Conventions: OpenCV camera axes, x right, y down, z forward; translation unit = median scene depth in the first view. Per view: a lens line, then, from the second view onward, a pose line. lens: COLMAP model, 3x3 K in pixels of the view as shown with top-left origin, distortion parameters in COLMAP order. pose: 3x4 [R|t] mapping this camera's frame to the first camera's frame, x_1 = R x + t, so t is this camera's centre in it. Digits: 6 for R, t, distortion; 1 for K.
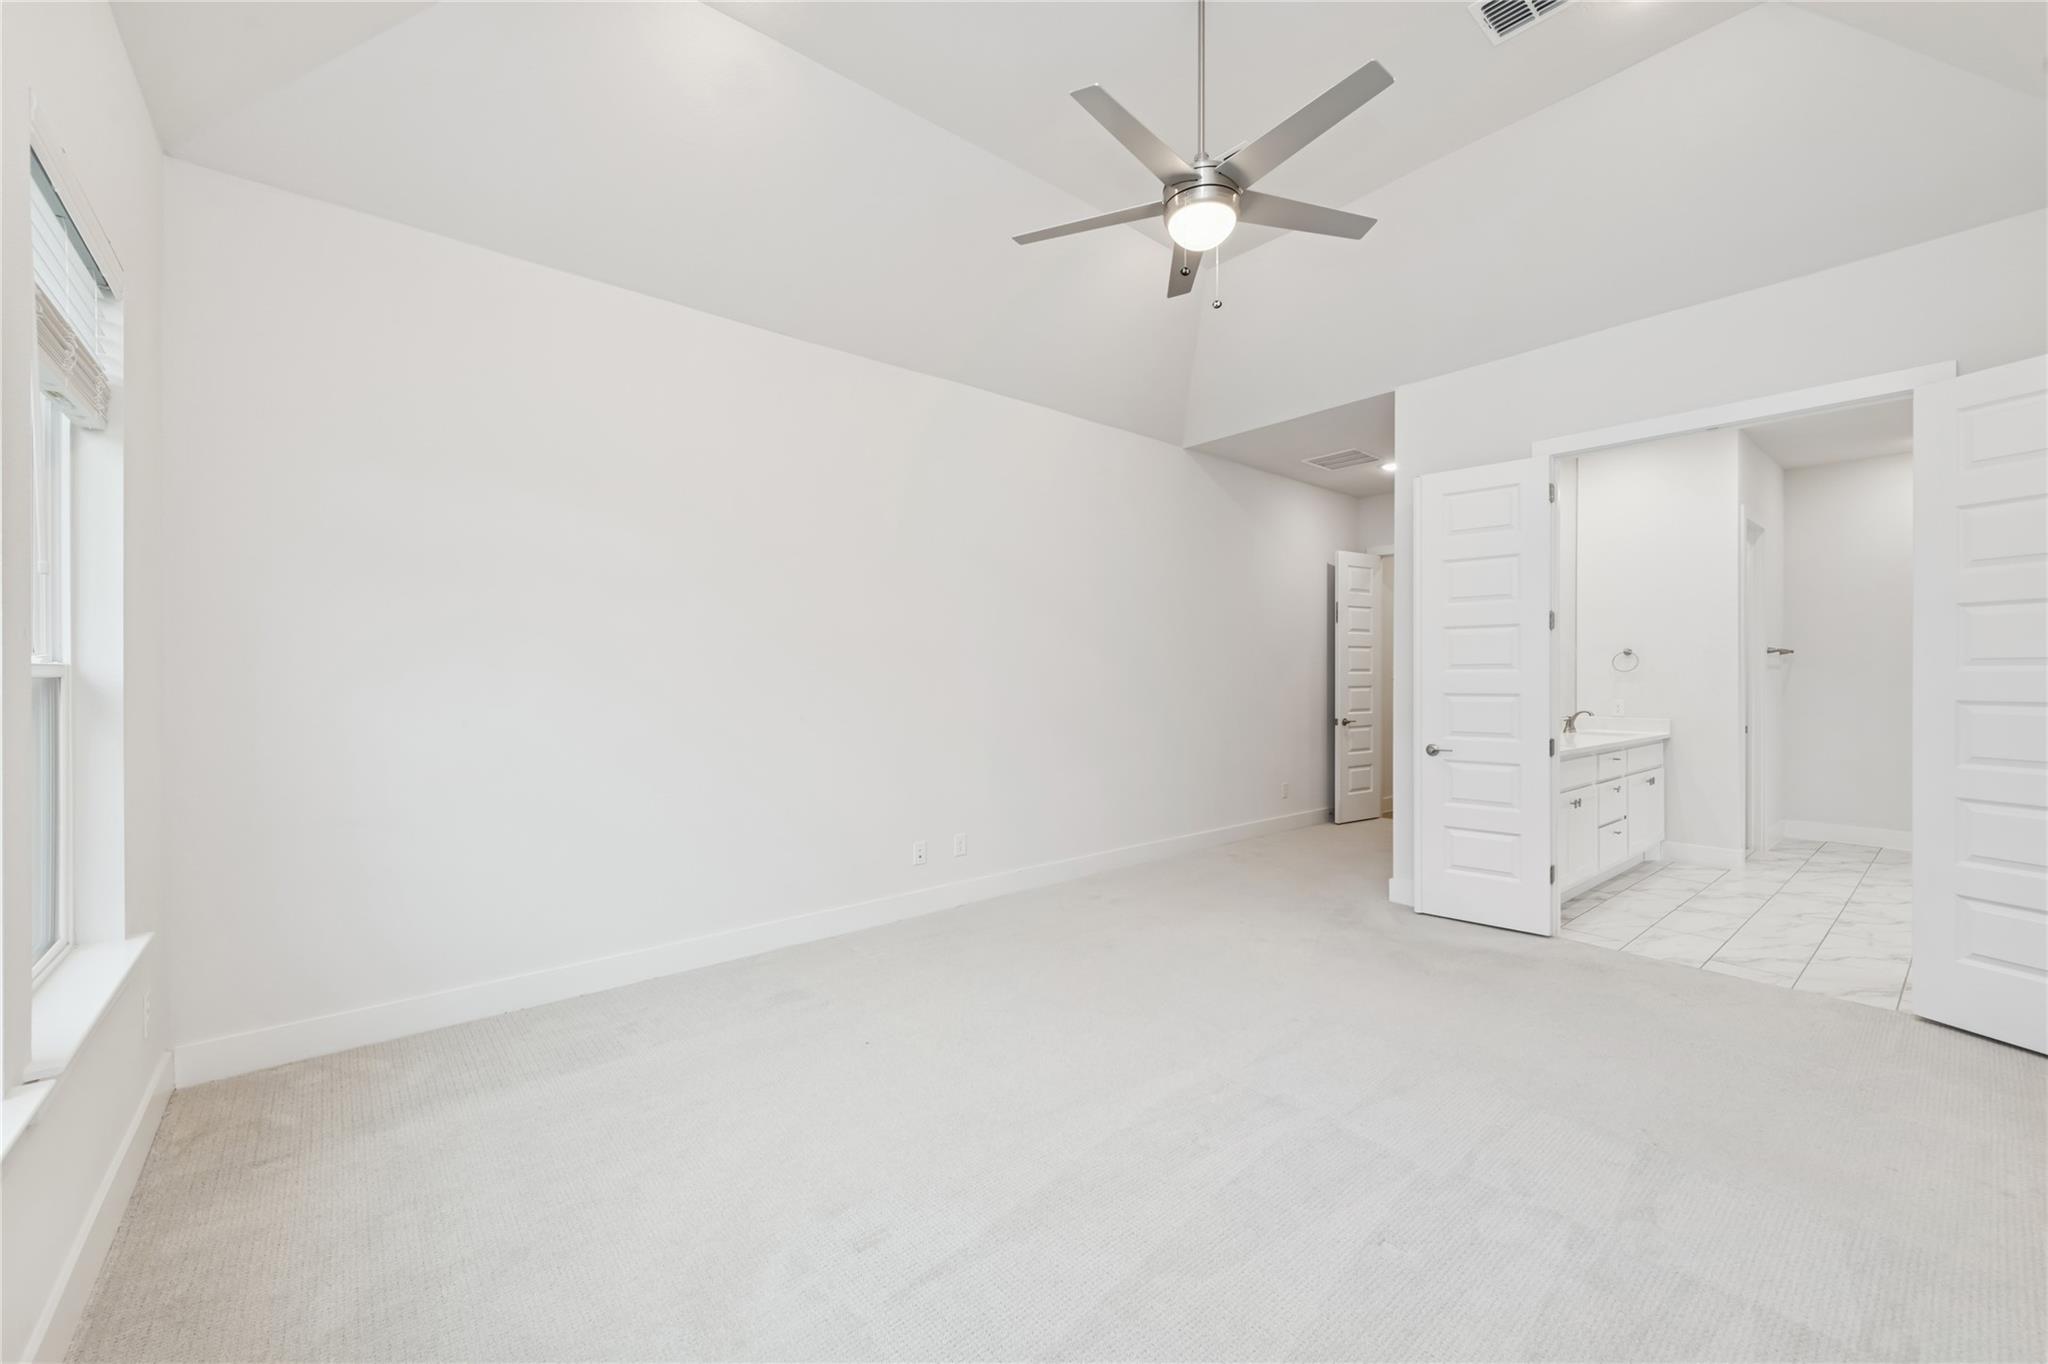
lens RADIAL K [[804.4, 0, 1019.7], [0, 804.4, 675.0], [0, 0, 1]] dist [0.010662, -0.003821]
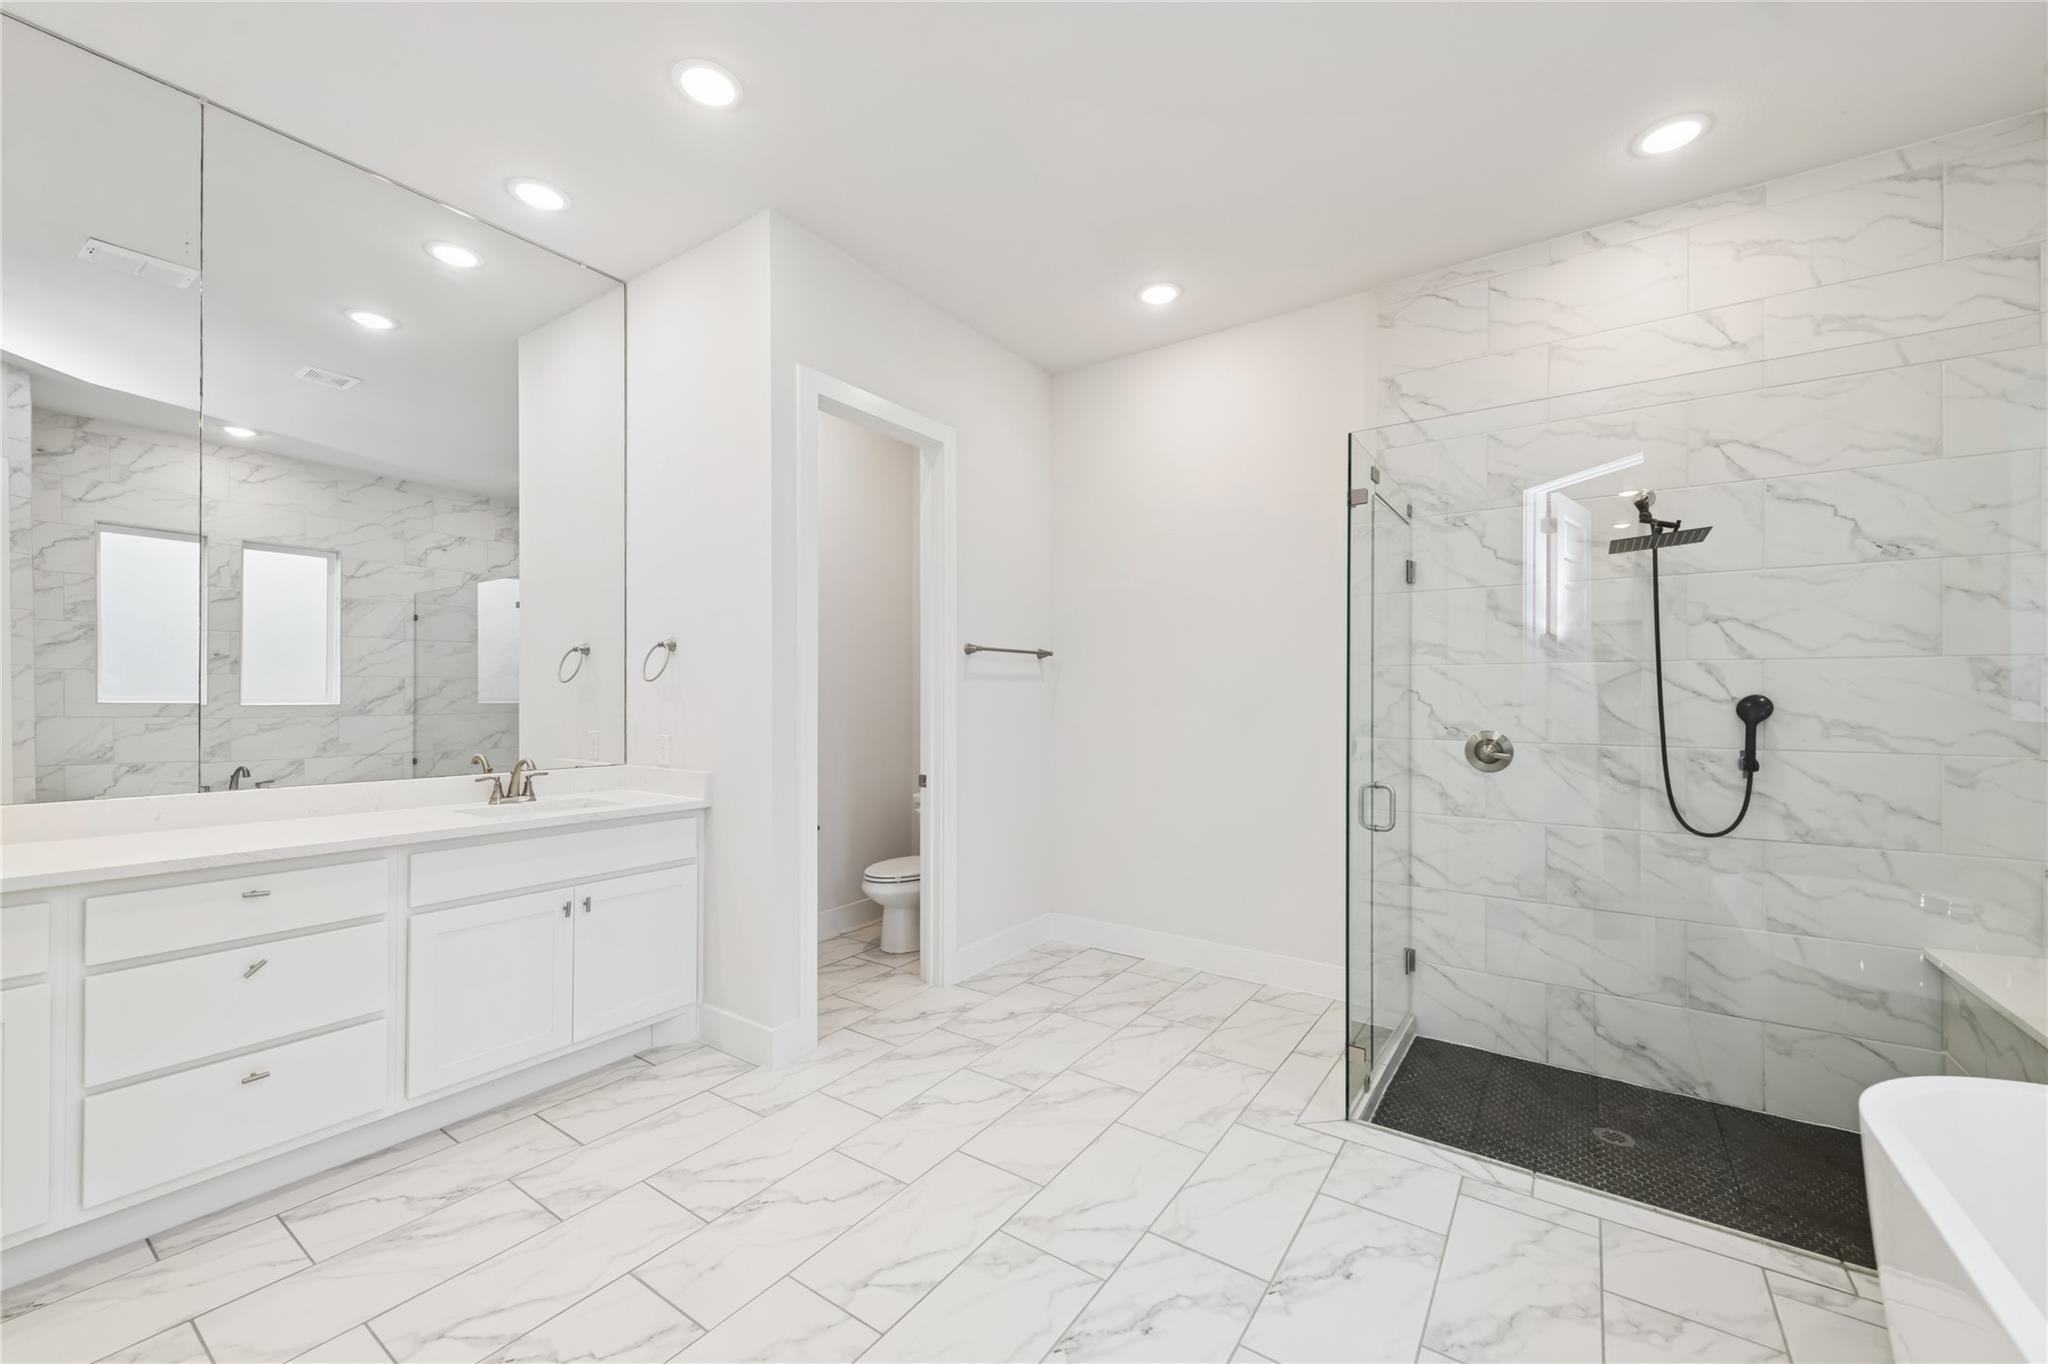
lens RADIAL K [[804.4, 0, 1013.2], [0, 804.4, 694.3], [0, 0, 1]] dist [0.010662, -0.003821]
pose [[0.967023, -0.000548, 0.254688, 0.859276], [0.001797, 0.999987, -0.004670, 0.006011], [-0.254682, 0.004974, 0.967012, 0.440058]]
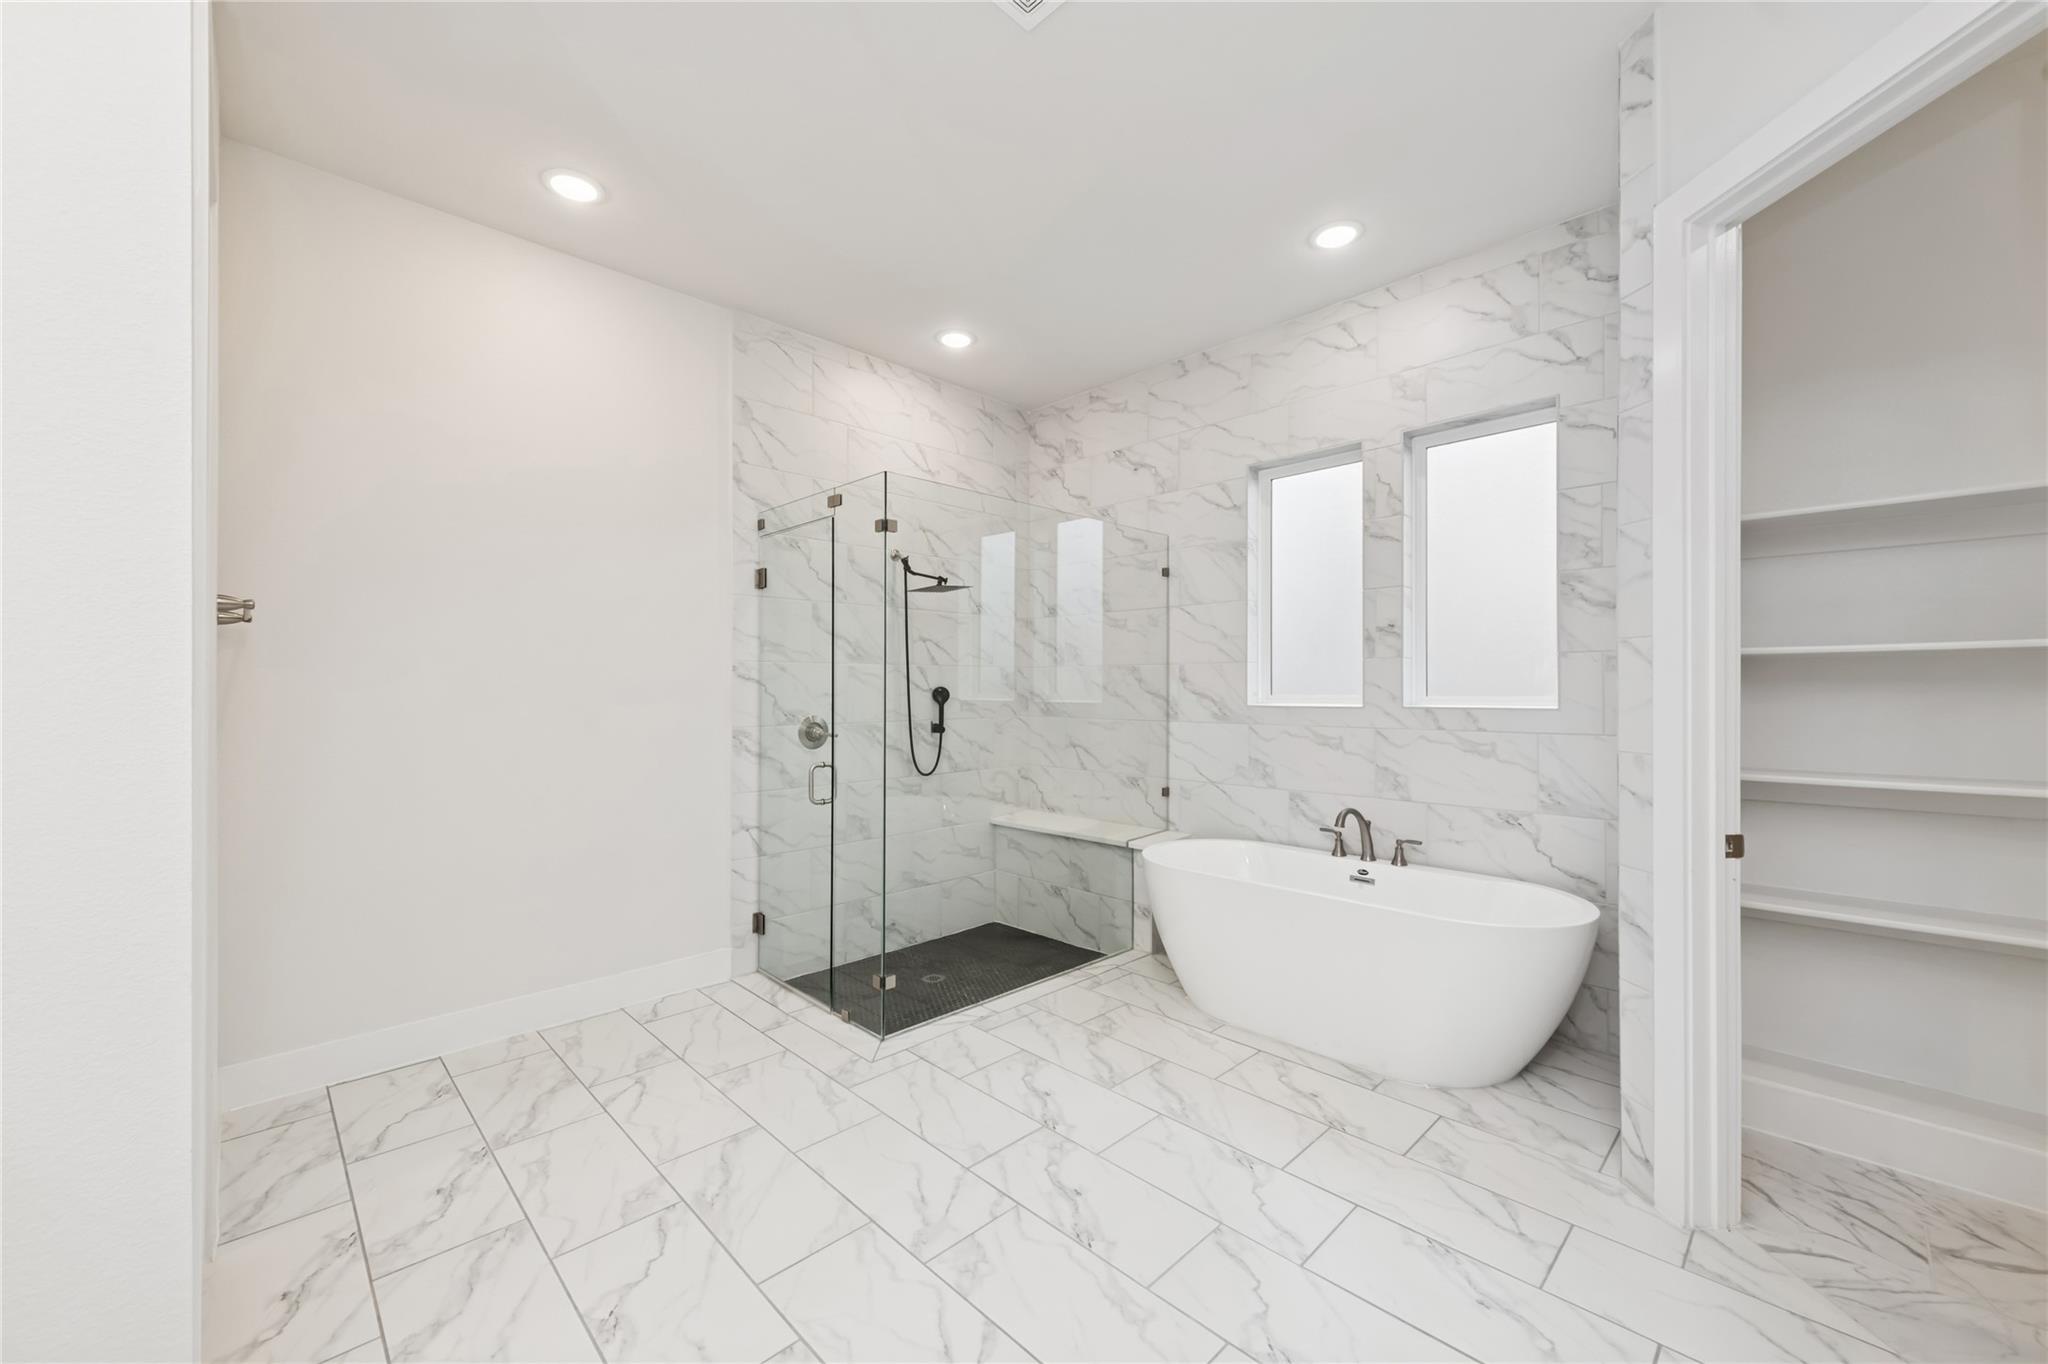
lens RADIAL K [[804.4, 0, 1029.5], [0, 804.4, 680.6], [0, 0, 1]] dist [0.010662, -0.003821]
pose [[-0.080407, 0.004377, 0.996753, 0.620566], [0.004698, 0.999981, -0.004012, 0.002635], [-0.996751, 0.004360, -0.080426, 0.753580]]
